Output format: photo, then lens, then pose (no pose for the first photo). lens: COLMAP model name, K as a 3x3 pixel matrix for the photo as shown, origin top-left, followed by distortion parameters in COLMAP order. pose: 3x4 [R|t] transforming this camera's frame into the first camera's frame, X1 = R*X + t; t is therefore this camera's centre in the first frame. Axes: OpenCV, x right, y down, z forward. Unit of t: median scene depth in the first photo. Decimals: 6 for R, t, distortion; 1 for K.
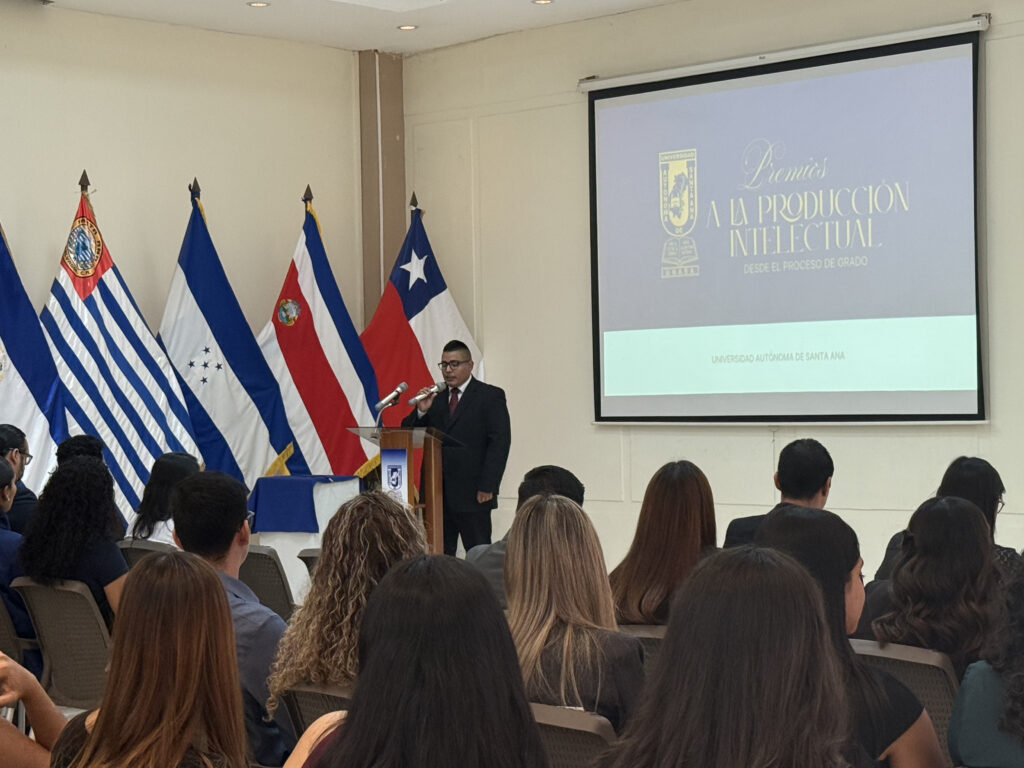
lens RADIAL K [[2113.4, 0, 518.6], [0, 2113.4, 386.1], [0, 0, 1]] dist [0.217308, 0.000000]
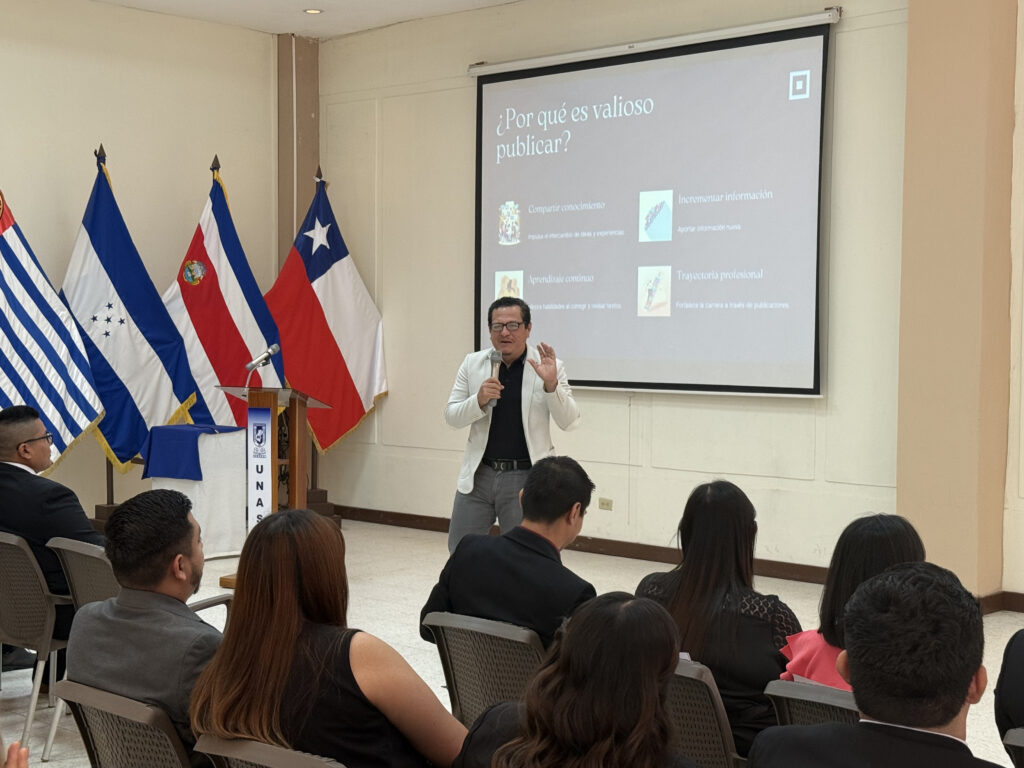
lens RADIAL K [[1617.5, 0, 507.8], [0, 1617.5, 392.9], [0, 0, 1]] dist [0.204320, 0.000000]
pose [[0.999650, 0.026458, -0.000270, 0.054274], [-0.026424, 0.998775, 0.041829, -0.012527], [0.001376, -0.041807, 0.999125, 0.163828]]
